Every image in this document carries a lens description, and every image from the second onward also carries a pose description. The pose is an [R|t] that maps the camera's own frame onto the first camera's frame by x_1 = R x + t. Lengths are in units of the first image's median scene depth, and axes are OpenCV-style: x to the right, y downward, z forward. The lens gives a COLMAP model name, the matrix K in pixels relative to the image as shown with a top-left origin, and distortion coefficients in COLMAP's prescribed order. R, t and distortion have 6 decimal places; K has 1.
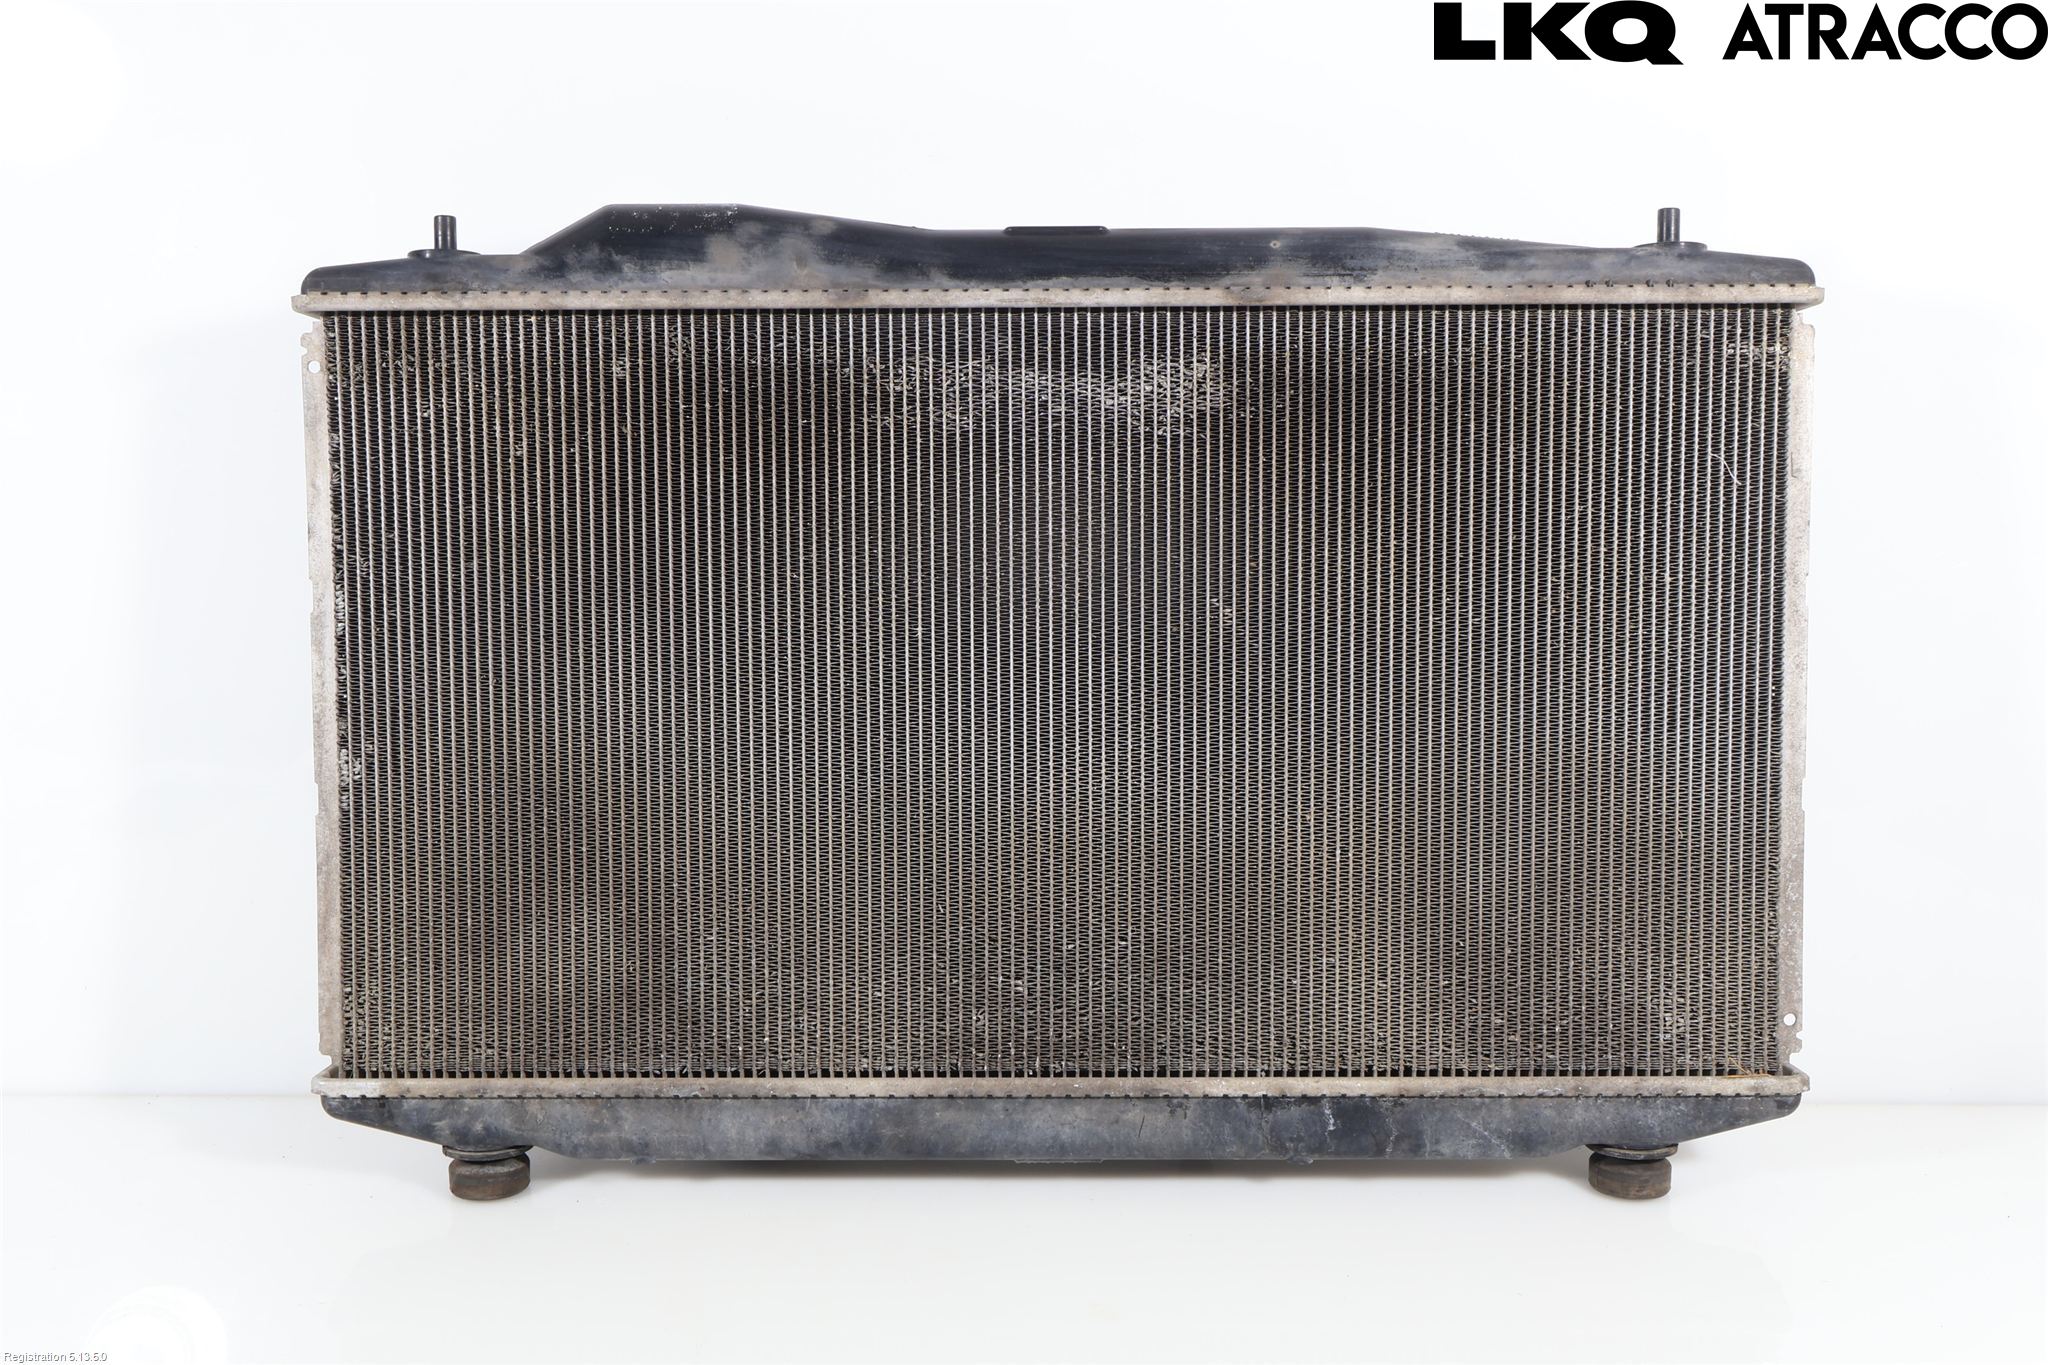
lens RADIAL K [[2089.0, 0, 1026.3], [0, 2089.0, 685.9], [0, 0, 1]] dist [-0.010327, 0.000000]
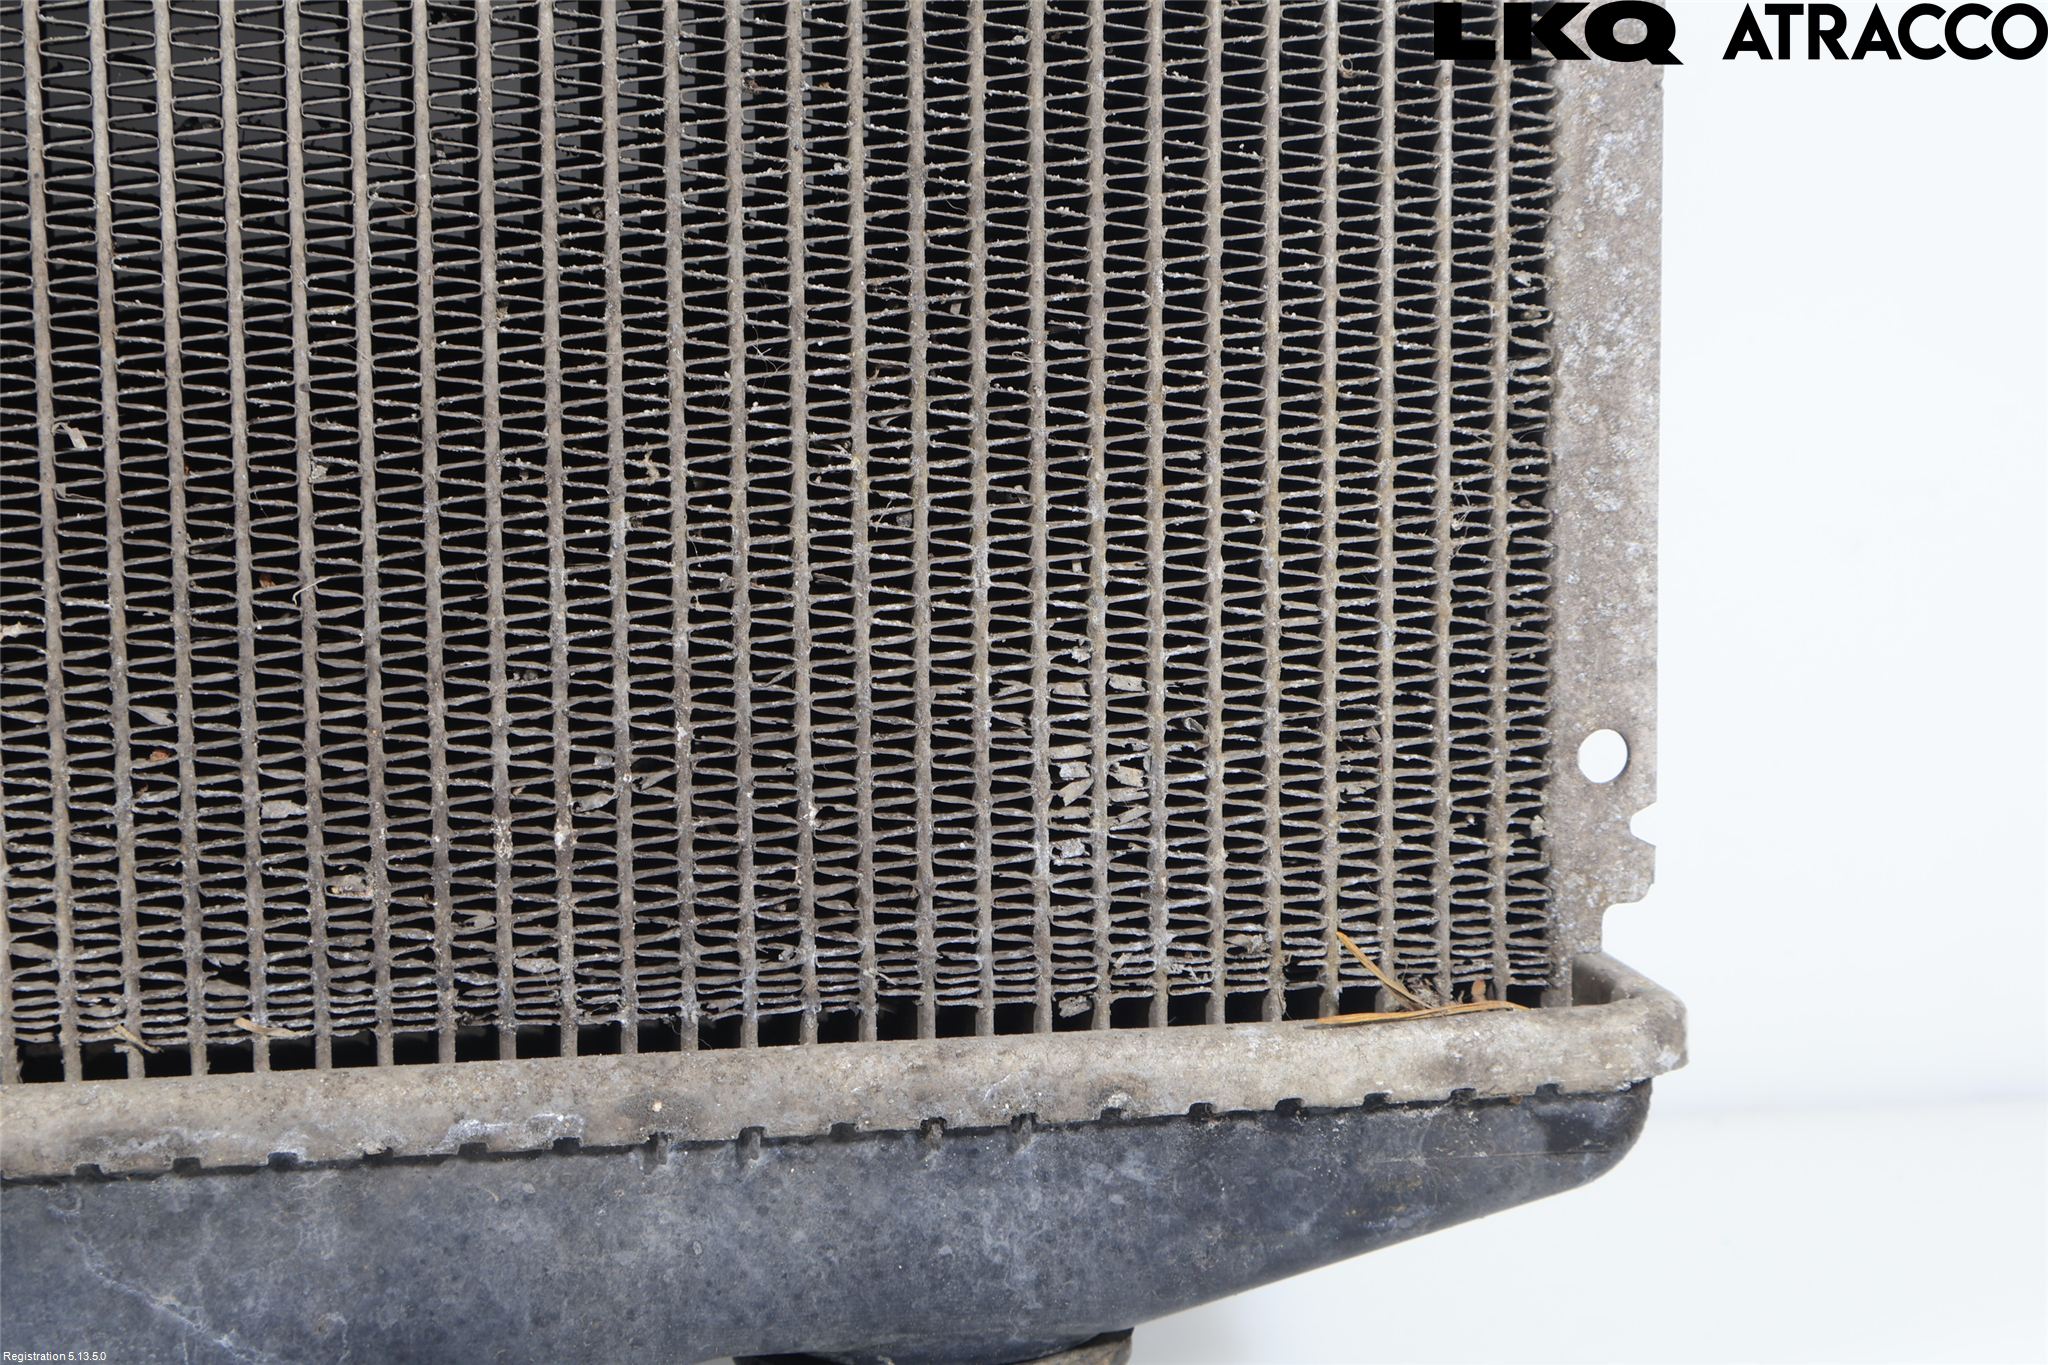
lens RADIAL K [[4345.0, 0, 1023.6], [0, 4345.0, 683.0], [0, 0, 1]] dist [0.043541, 0.000000]
pose [[0.977232, -0.030089, 0.210028, 0.208196], [0.011164, 0.995814, 0.090718, 0.109372], [-0.211879, -0.086308, 0.973477, 0.561054]]
